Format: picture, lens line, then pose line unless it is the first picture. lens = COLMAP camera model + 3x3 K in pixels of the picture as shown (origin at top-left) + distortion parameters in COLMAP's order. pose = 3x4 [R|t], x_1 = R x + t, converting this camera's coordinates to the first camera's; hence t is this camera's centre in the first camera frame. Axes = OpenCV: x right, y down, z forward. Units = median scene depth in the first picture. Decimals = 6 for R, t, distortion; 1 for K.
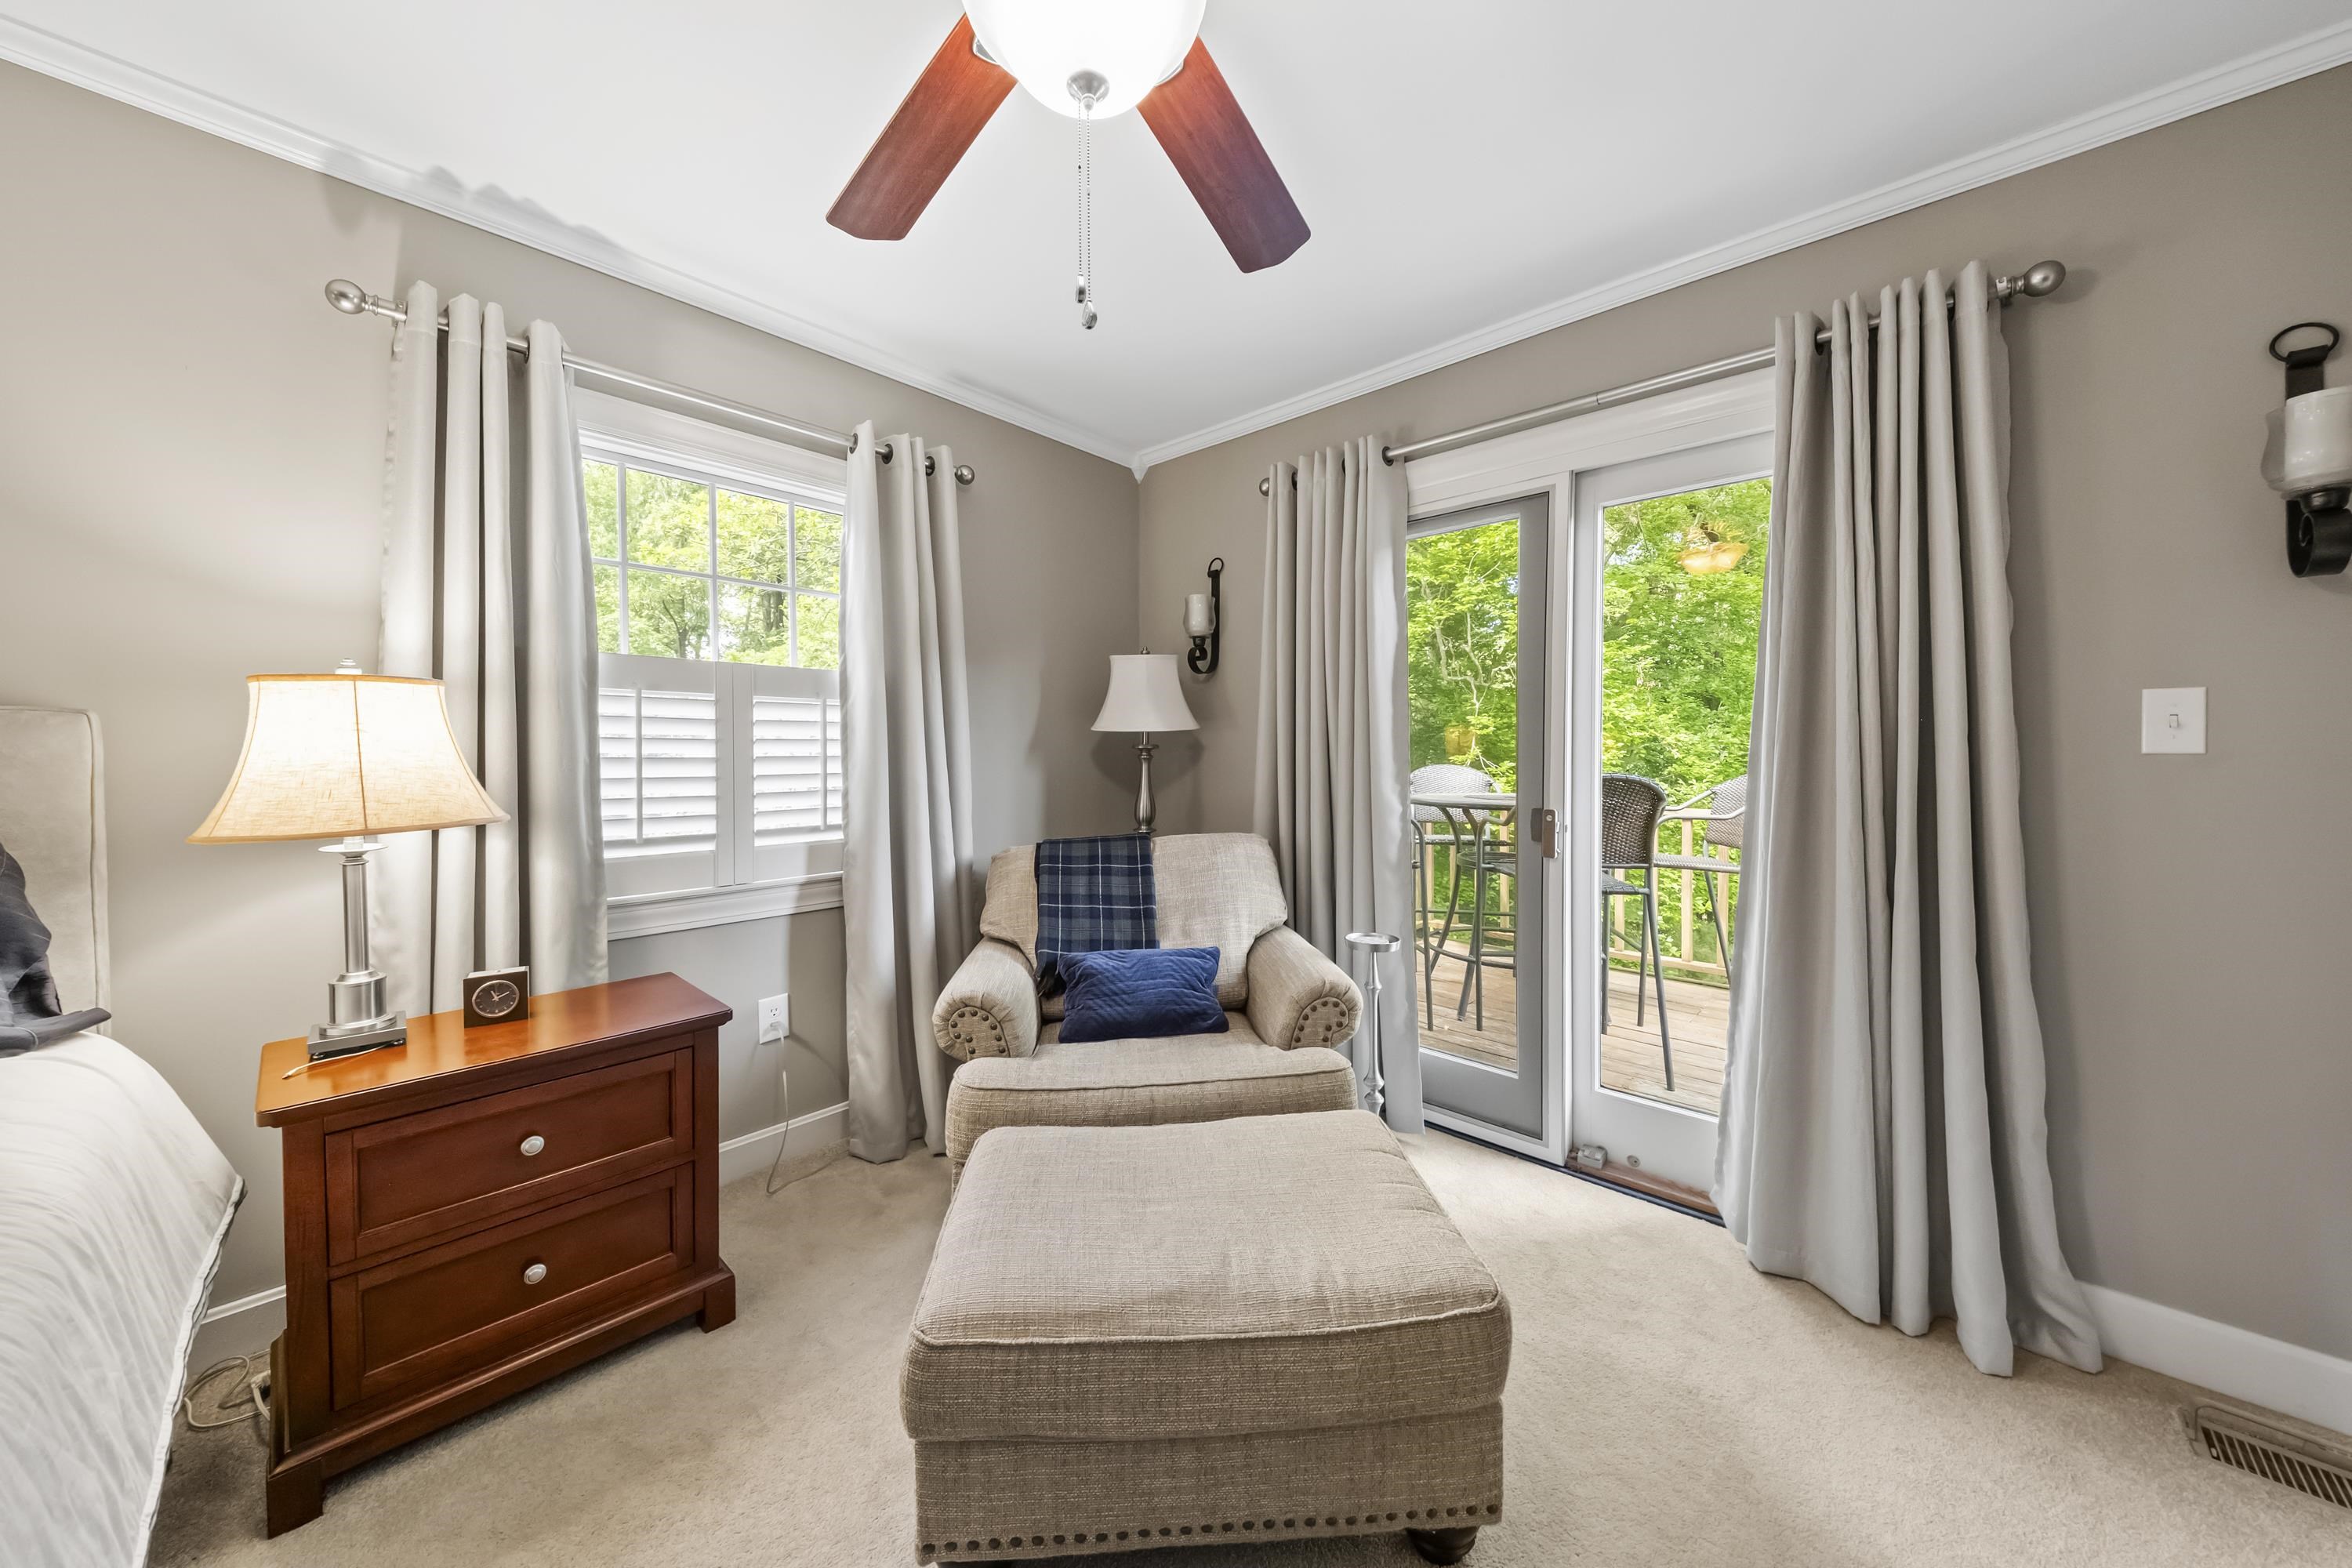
lens RADIAL K [[815.6, 0, 1176.8], [0, 815.6, 766.5], [0, 0, 1]] dist [0.006303, -0.003309]
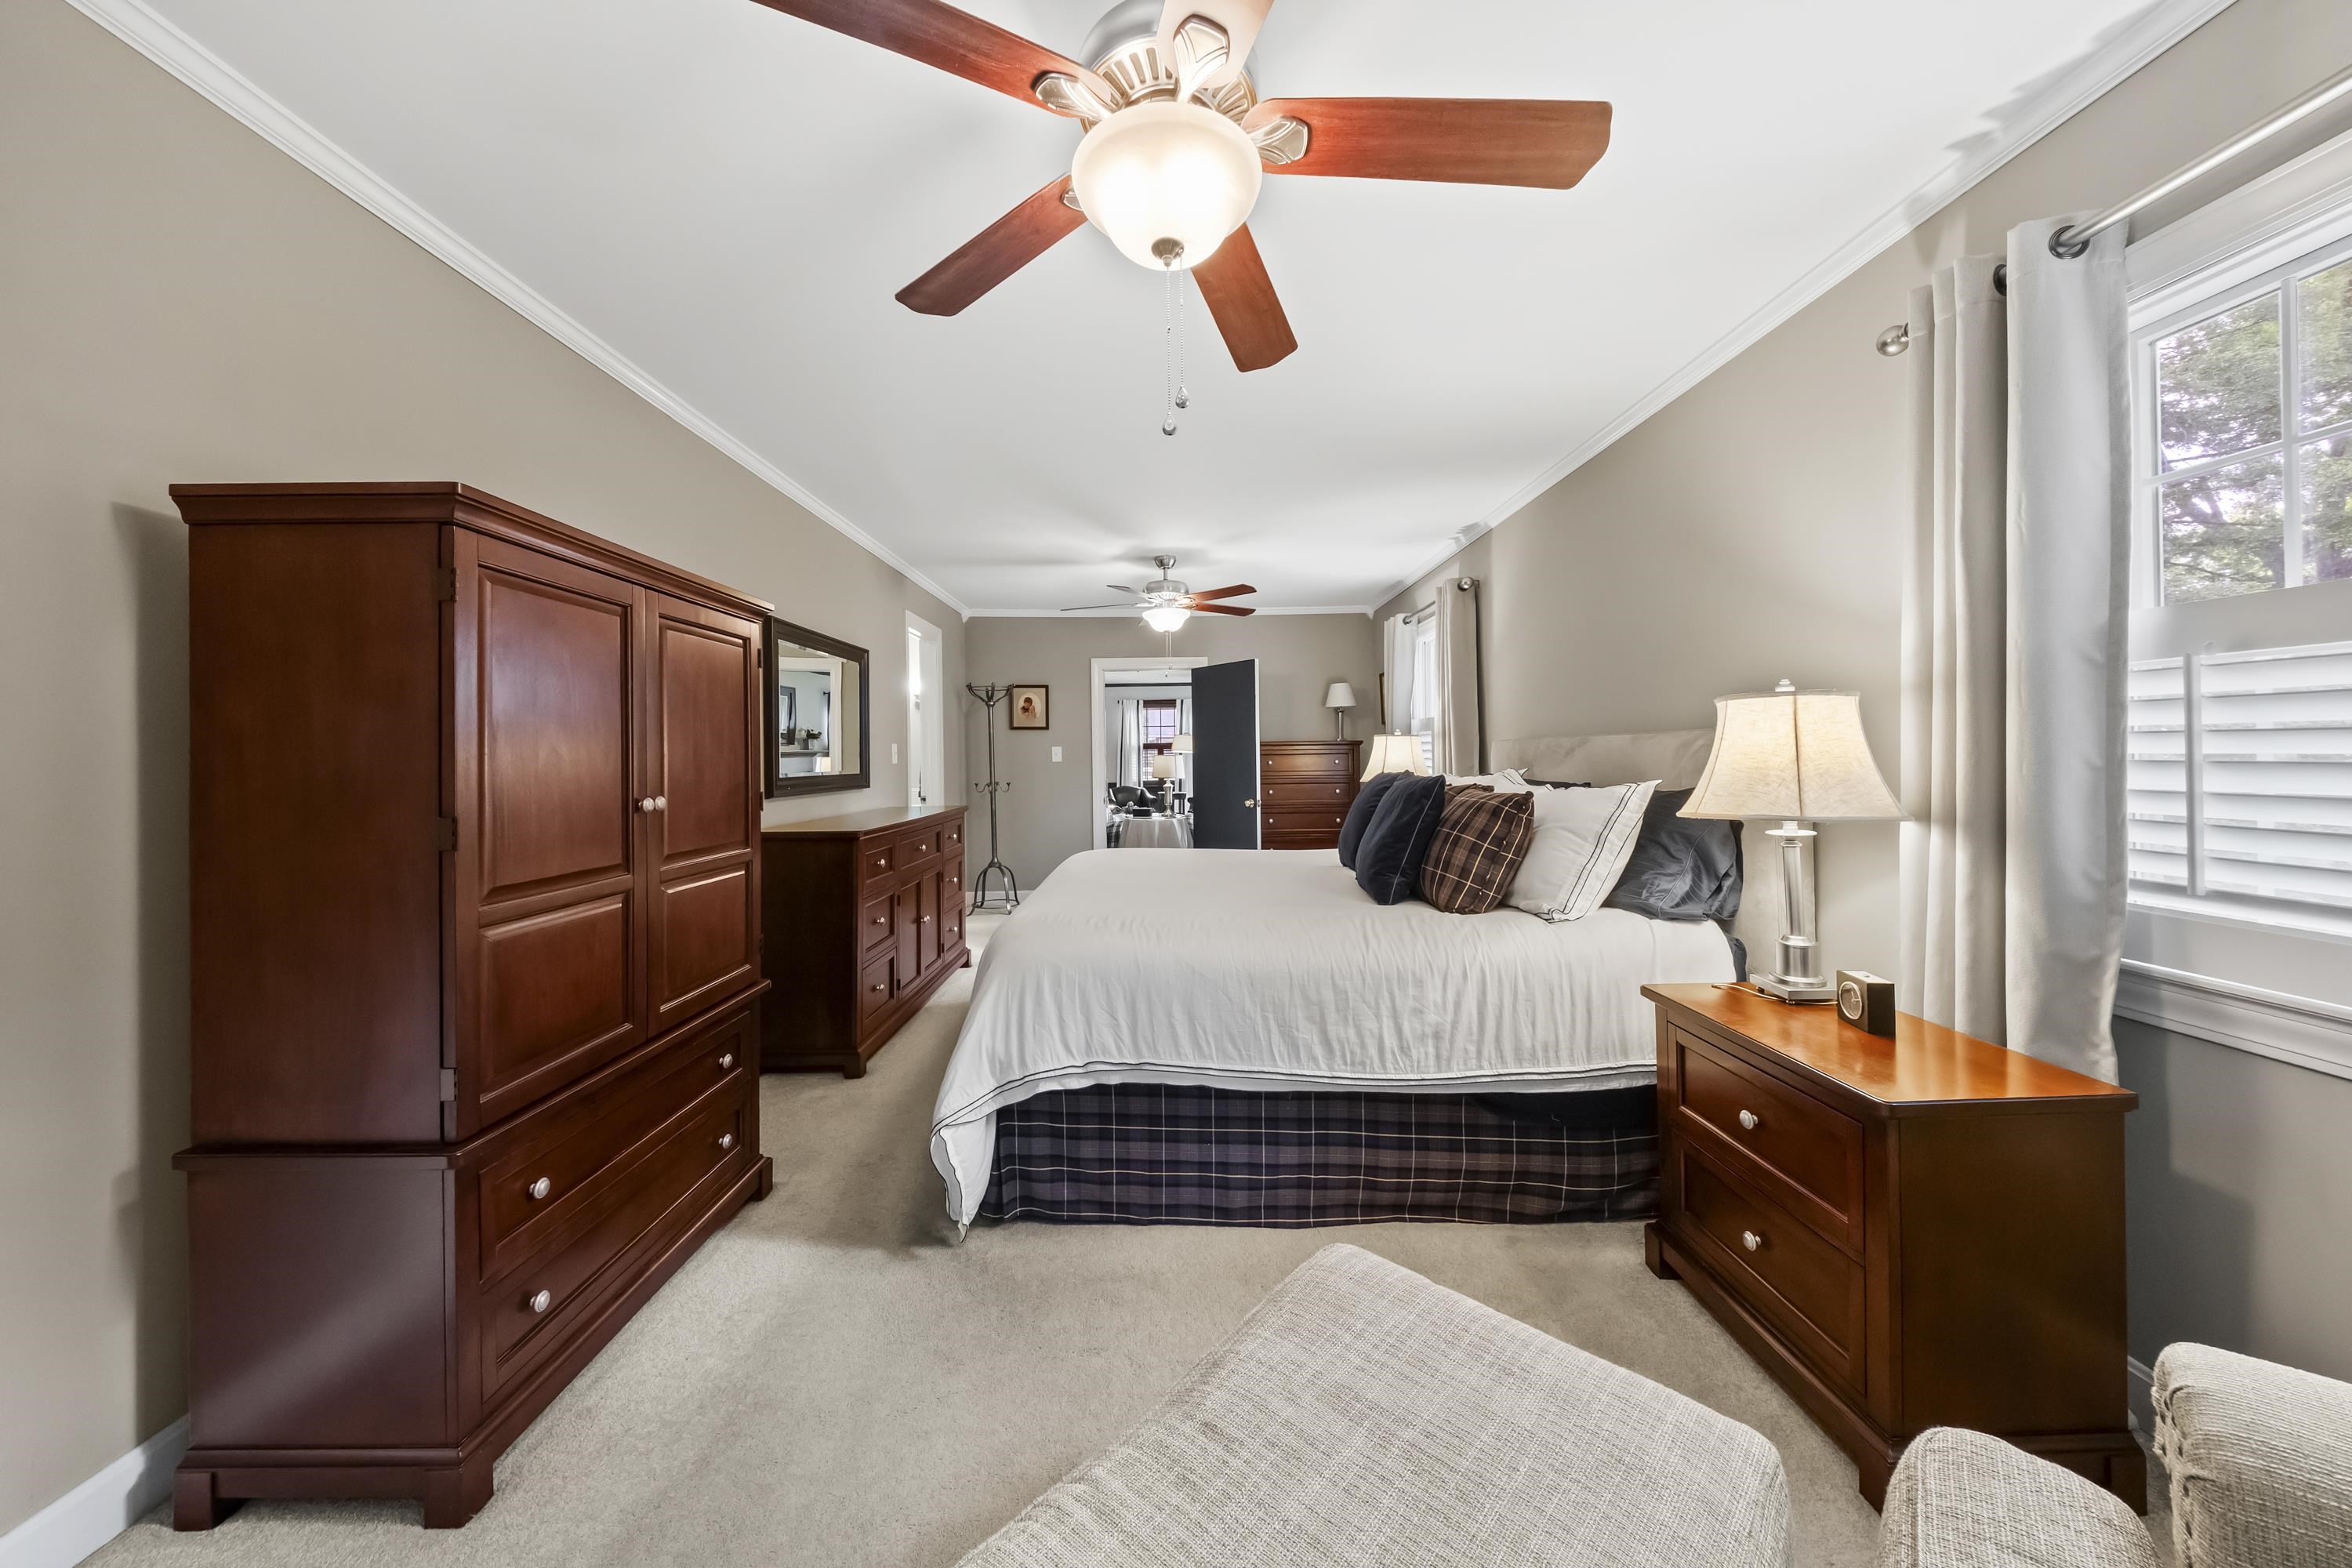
lens RADIAL K [[815.6, 0, 1173.8], [0, 815.6, 764.0], [0, 0, 1]] dist [0.006303, -0.003309]
pose [[-0.728446, 0.011976, -0.684999, 0.380531], [-0.002436, 0.999796, 0.020070, -0.019422], [0.685099, 0.016289, -0.728268, 0.955090]]
